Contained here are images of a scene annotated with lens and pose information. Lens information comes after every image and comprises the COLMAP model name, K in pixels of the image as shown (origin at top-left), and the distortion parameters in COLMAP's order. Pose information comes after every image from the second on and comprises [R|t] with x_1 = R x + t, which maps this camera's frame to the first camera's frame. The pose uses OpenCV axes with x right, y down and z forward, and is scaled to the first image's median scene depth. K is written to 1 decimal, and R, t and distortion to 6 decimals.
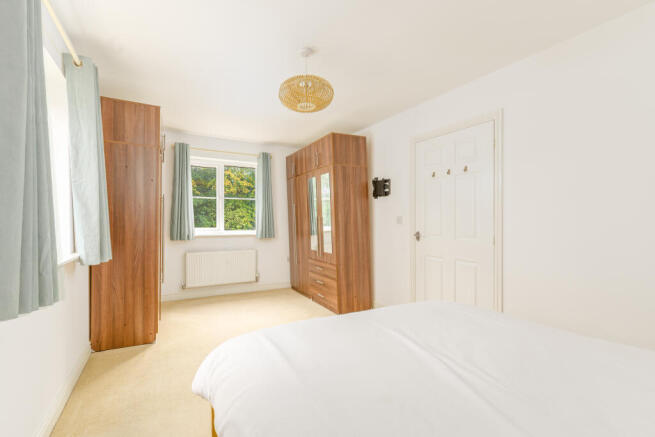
lens RADIAL K [[284.8, 0, 327.5], [0, 284.8, 218.5], [0, 0, 1]] dist [-0.060630, 0.000035]
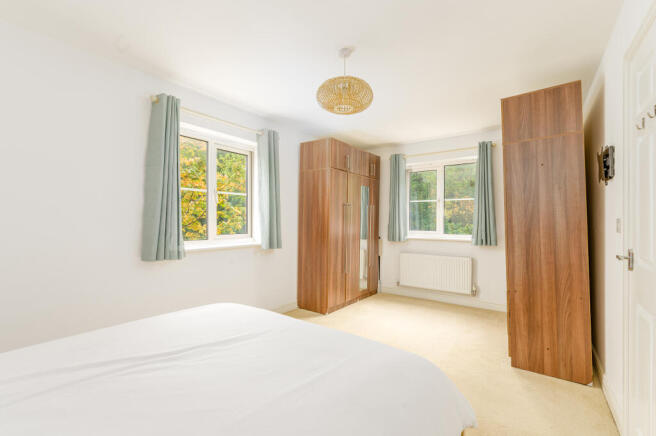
lens RADIAL K [[296.8, 0, 328.0], [0, 296.8, 218.0], [0, 0, 1]] dist [-0.016345, -0.000046]
pose [[0.392777, -0.010501, -0.919574, 0.477167], [0.001731, 0.999941, -0.010680, -0.002439], [0.919632, 0.002603, 0.392772, 0.298634]]
